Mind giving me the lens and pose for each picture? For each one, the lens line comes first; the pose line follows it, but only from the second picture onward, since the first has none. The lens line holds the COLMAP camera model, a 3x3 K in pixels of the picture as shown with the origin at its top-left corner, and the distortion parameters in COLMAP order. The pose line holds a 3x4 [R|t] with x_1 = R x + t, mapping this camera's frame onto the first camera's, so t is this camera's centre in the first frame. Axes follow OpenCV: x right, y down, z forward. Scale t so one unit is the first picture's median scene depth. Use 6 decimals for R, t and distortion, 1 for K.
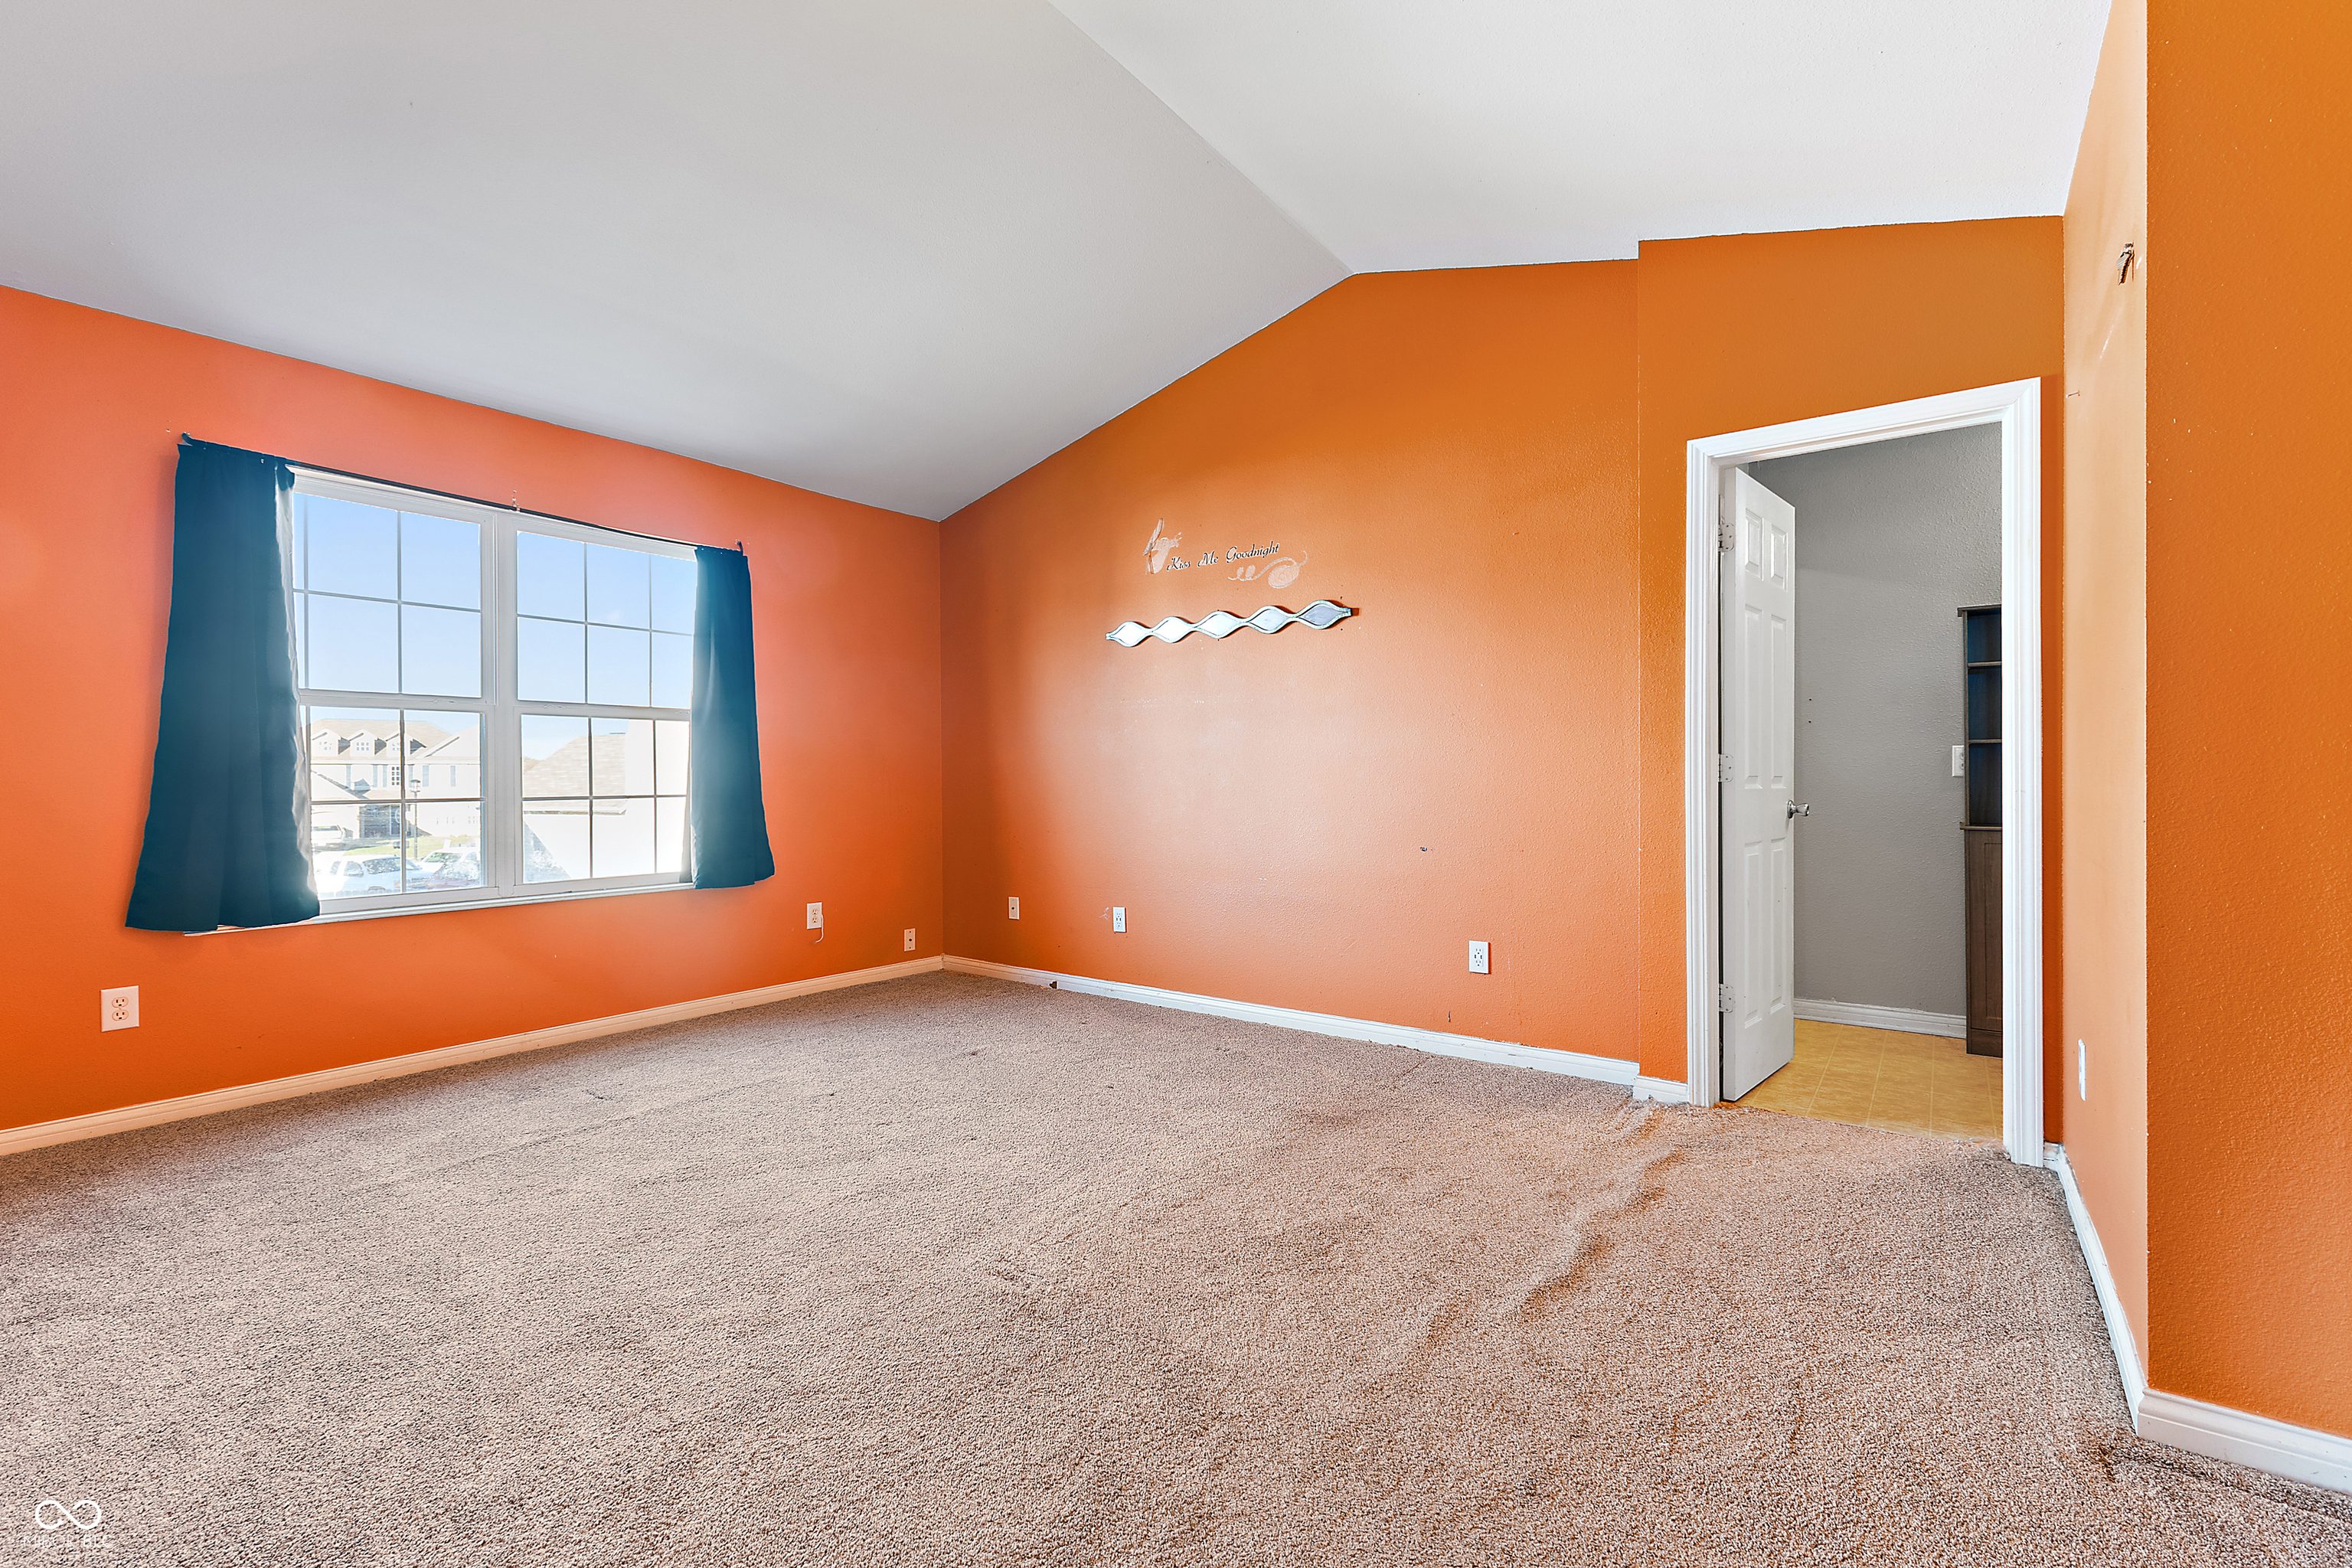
lens RADIAL K [[1014.7, 0, 1170.6], [0, 1014.7, 782.4], [0, 0, 1]] dist [0.009737, -0.001142]
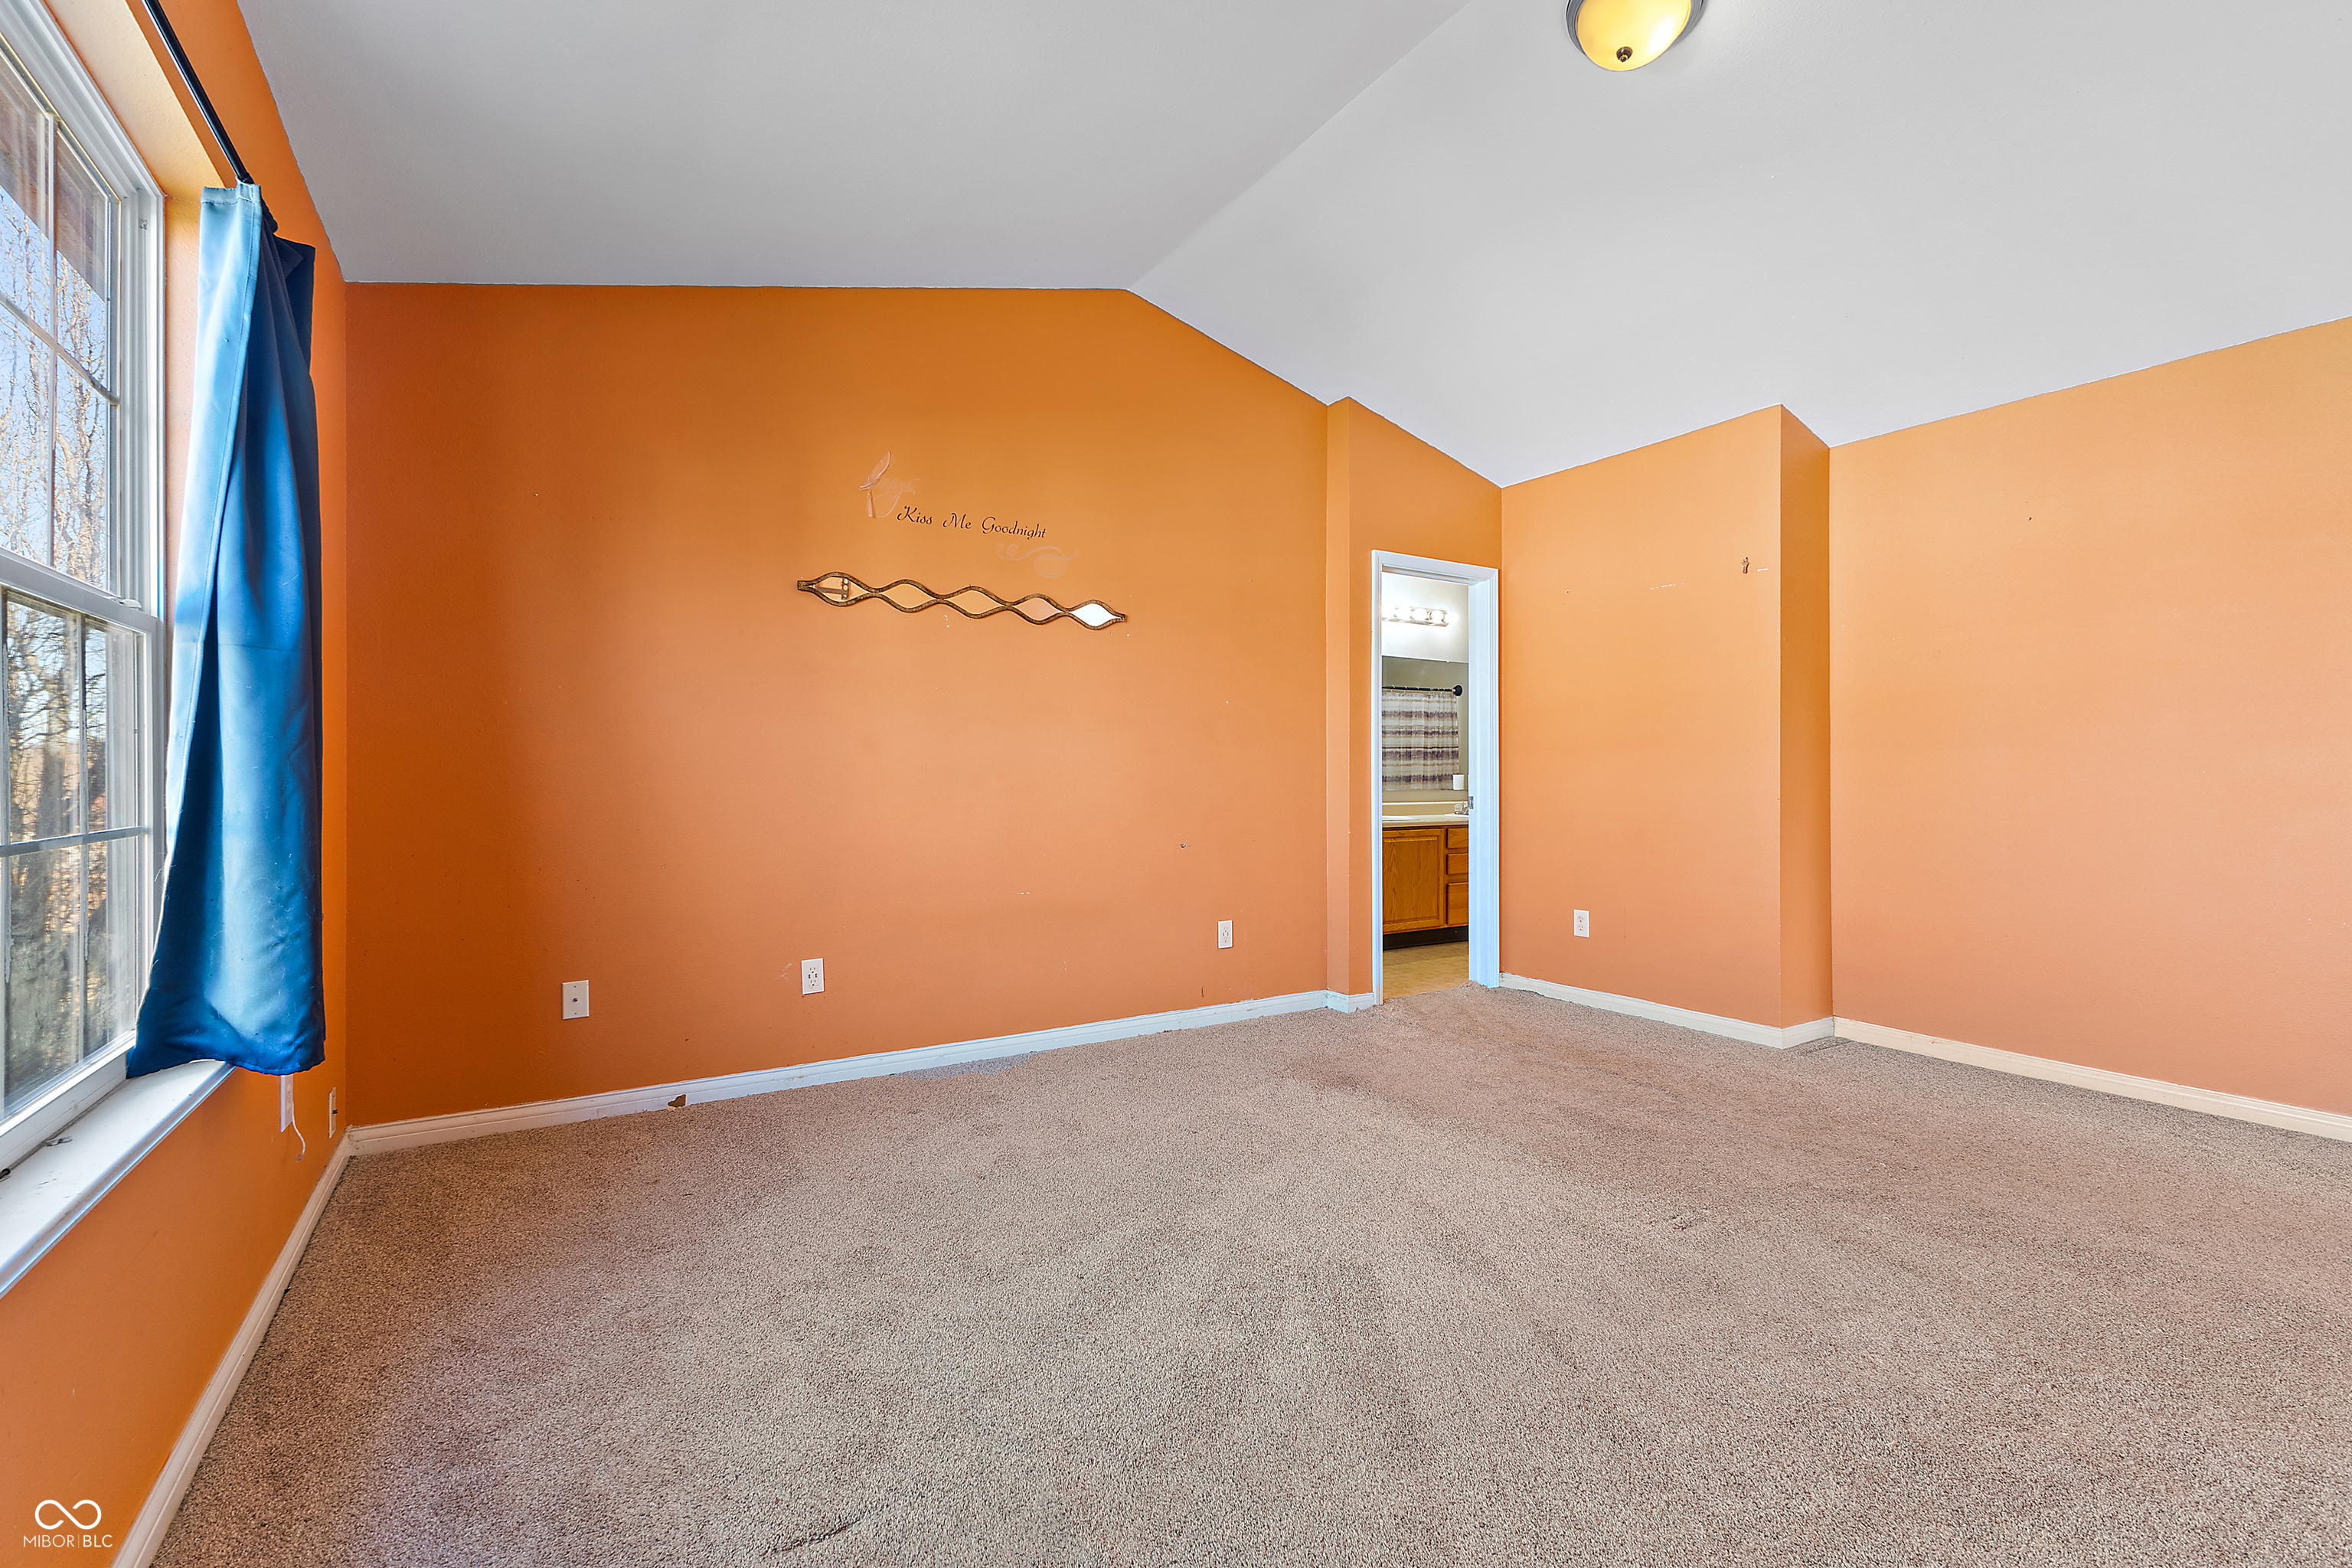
lens RADIAL K [[1014.7, 0, 1175.0], [0, 1014.7, 775.6], [0, 0, 1]] dist [0.009737, -0.001142]
pose [[0.375511, 0.003237, 0.926812, -1.211018], [0.005012, 0.999972, -0.005523, -0.007385], [-0.926804, 0.006719, 0.375485, 0.930965]]
